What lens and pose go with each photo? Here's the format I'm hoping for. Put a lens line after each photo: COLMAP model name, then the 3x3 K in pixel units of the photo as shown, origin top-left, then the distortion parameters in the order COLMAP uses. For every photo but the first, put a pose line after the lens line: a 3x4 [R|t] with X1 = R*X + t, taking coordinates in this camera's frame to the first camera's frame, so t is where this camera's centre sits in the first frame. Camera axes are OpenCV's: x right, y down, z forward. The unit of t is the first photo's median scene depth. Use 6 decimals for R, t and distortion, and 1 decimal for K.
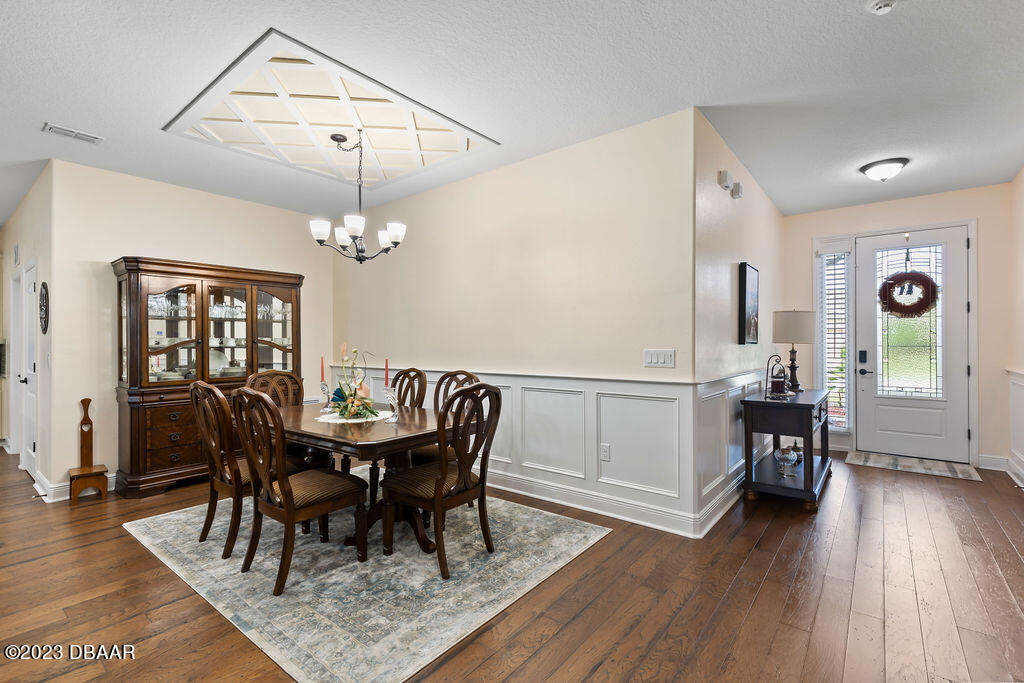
lens RADIAL K [[461.9, 0, 516.4], [0, 461.9, 339.5], [0, 0, 1]] dist [0.009212, -0.001162]
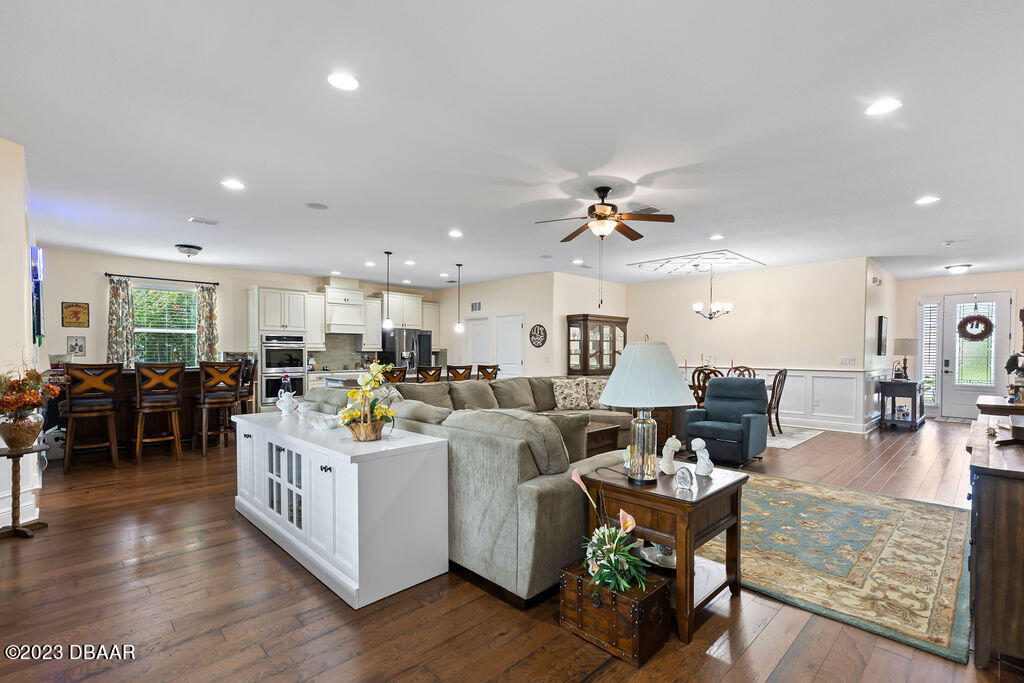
lens RADIAL K [[461.9, 0, 522.3], [0, 461.9, 359.0], [0, 0, 1]] dist [0.009212, -0.001162]
pose [[0.992512, 0.010194, -0.121725, -0.739524], [-0.008066, 0.999806, 0.017957, 0.002680], [0.121885, -0.016840, 0.992401, -1.098772]]
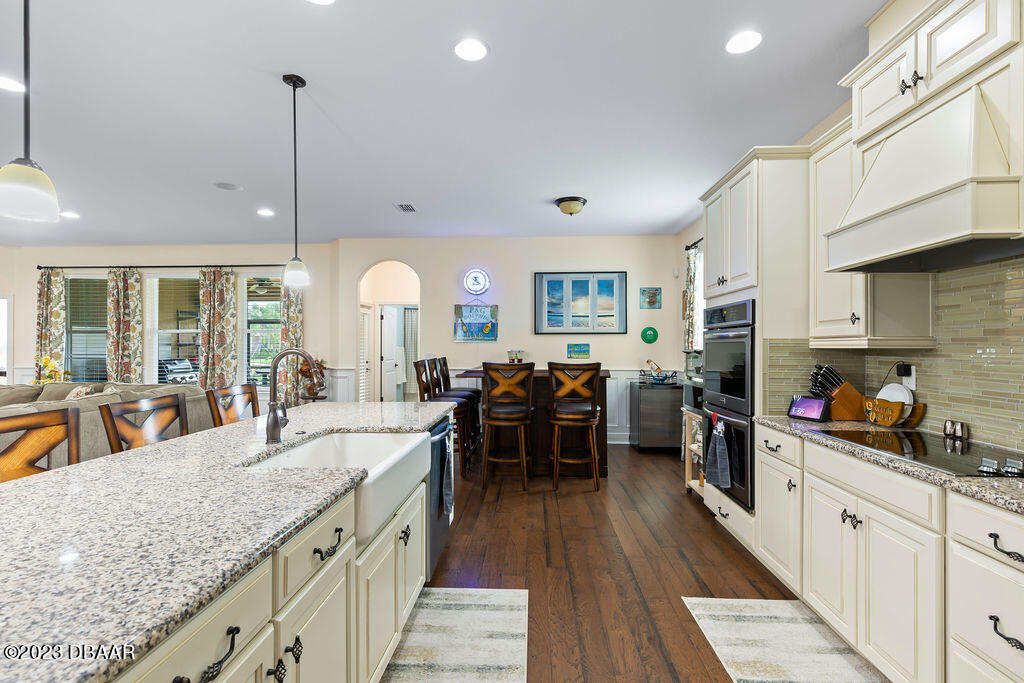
lens RADIAL K [[461.9, 0, 512.6], [0, 461.9, 340.6], [0, 0, 1]] dist [0.009212, -0.001162]
pose [[-0.816238, -0.001714, -0.577713, -1.284040], [0.006107, 0.999914, -0.011594, 0.006740], [0.577683, -0.012992, -0.816158, 1.055405]]
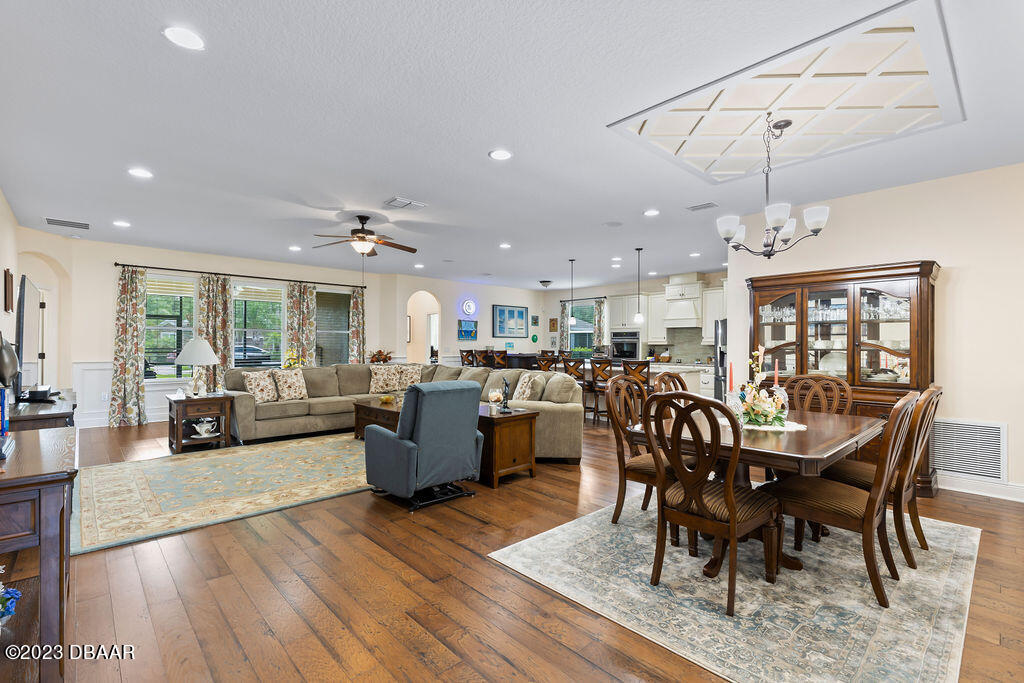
lens RADIAL K [[461.9, 0, 515.1], [0, 461.9, 342.8], [0, 0, 1]] dist [0.009212, -0.001162]
pose [[-0.145914, 0.000798, -0.989297, 0.471980], [-0.000762, 0.999999, 0.000919, 0.001307], [0.989297, 0.000888, -0.145913, 0.464774]]
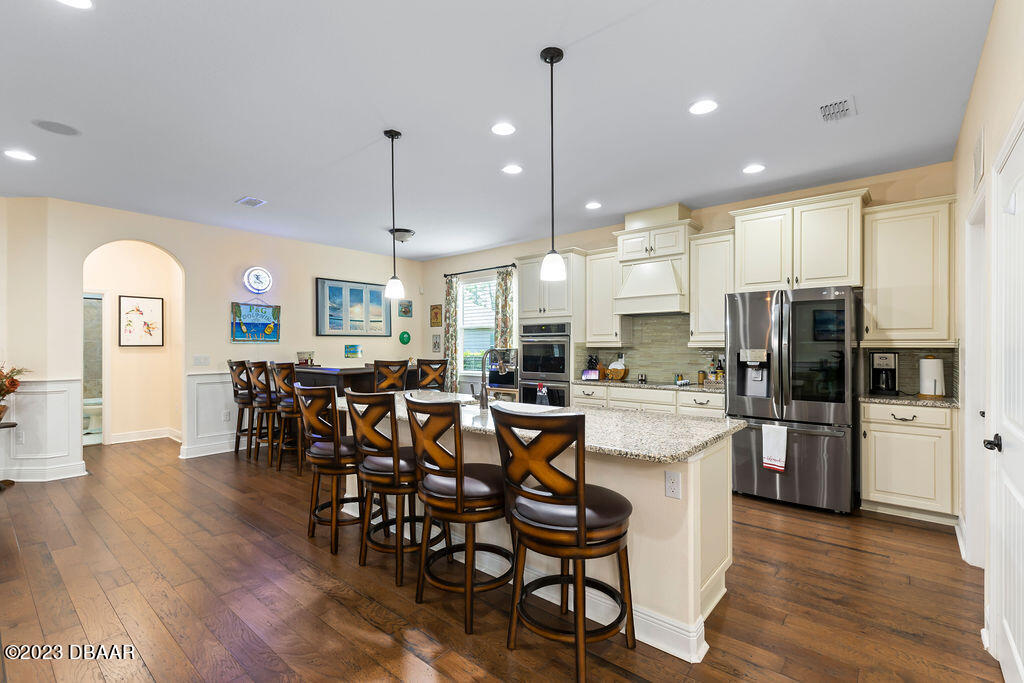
lens RADIAL K [[461.9, 0, 513.0], [0, 461.9, 346.2], [0, 0, 1]] dist [0.009212, -0.001162]
pose [[-0.036194, 0.007227, -0.999319, -0.678558], [0.007090, 0.999951, 0.006975, -0.000585], [0.999320, -0.006832, -0.036244, 0.636132]]
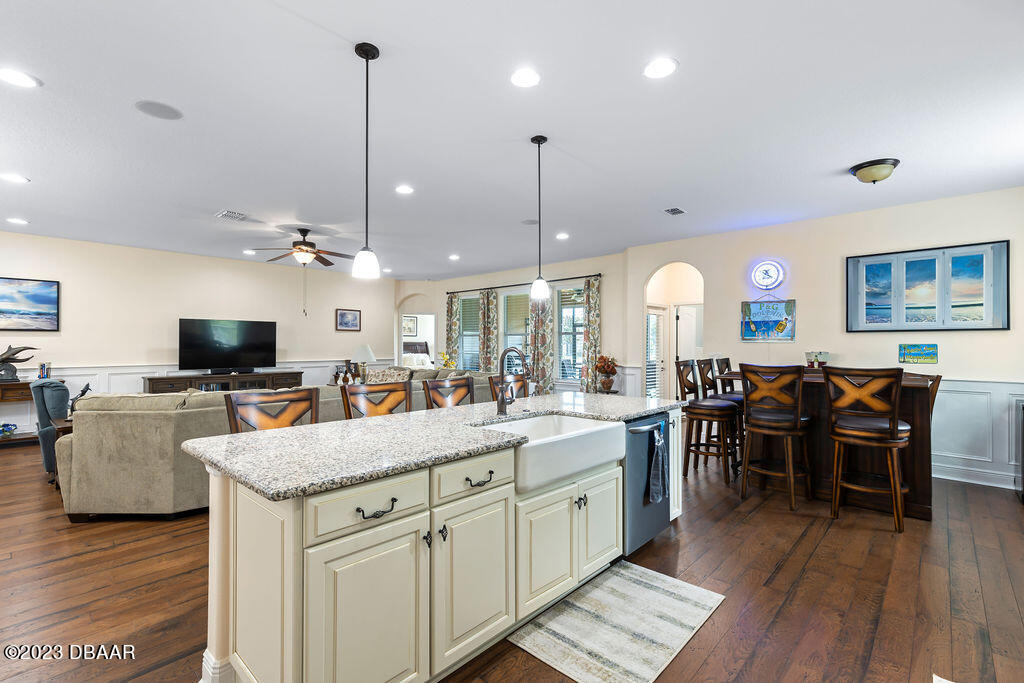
lens RADIAL K [[461.9, 0, 513.4], [0, 461.9, 341.4], [0, 0, 1]] dist [0.009212, -0.001162]
pose [[-0.996534, 0.001463, 0.083173, -1.417099], [0.000441, 0.999924, -0.012299, 0.007798], [-0.083185, -0.012220, -0.996459, 1.171071]]
